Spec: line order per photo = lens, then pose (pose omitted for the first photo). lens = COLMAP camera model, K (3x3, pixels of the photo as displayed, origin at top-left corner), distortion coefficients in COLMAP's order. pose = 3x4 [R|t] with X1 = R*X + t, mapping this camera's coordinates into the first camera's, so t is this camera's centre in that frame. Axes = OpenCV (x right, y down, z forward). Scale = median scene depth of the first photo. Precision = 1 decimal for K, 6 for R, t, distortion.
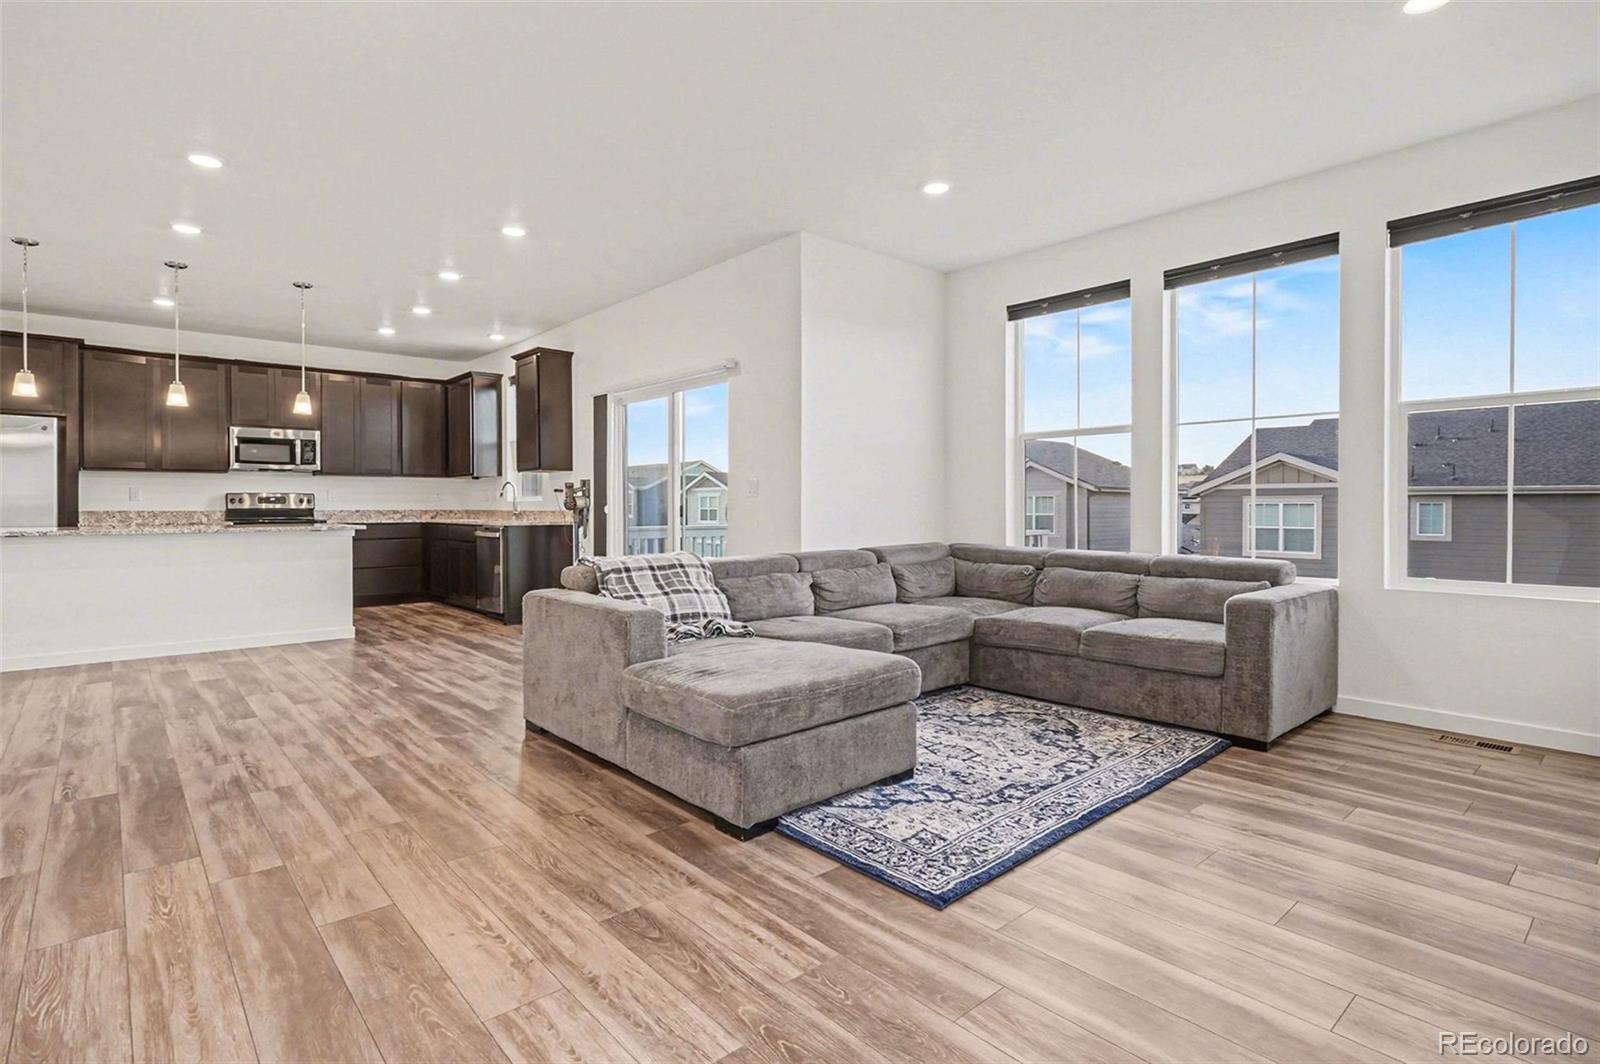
lens RADIAL K [[791.4, 0, 799.3], [0, 791.4, 500.3], [0, 0, 1]] dist [0.003472, -0.000504]
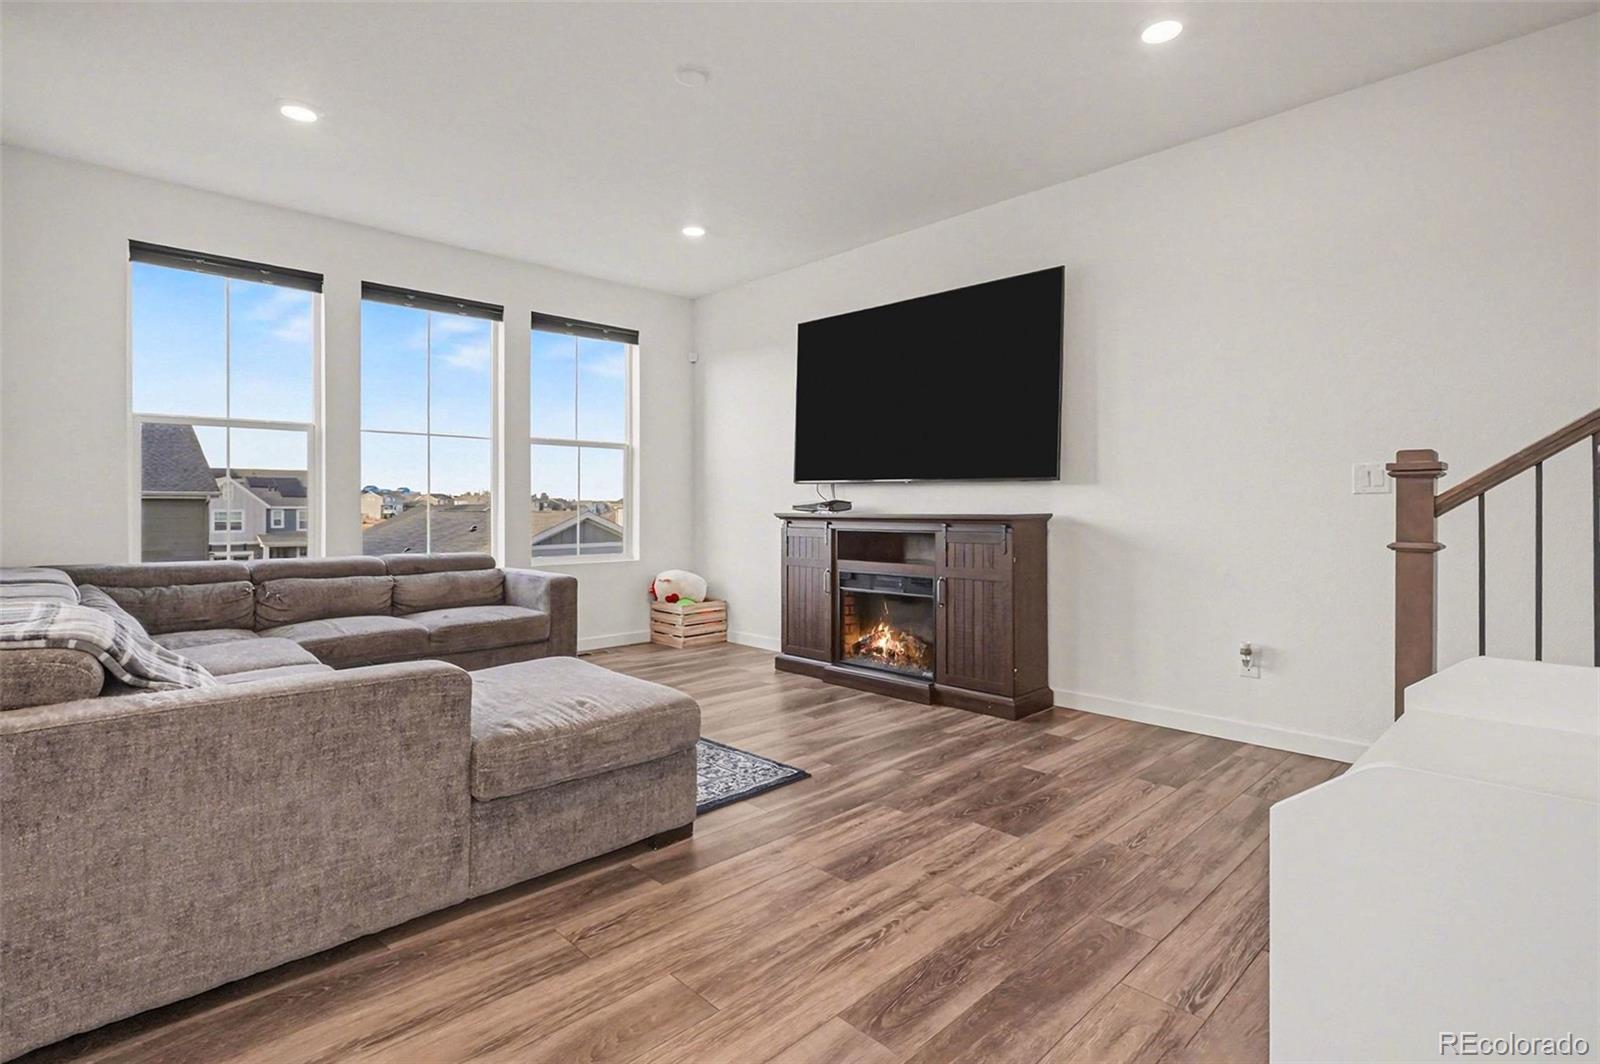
lens RADIAL K [[791.4, 0, 788.6], [0, 791.4, 498.1], [0, 0, 1]] dist [0.003472, -0.000504]
pose [[-0.046356, 0.014253, 0.998823, -1.015939], [-0.004089, 0.999887, -0.014458, 0.009072], [-0.998917, -0.004754, -0.046293, 0.852513]]
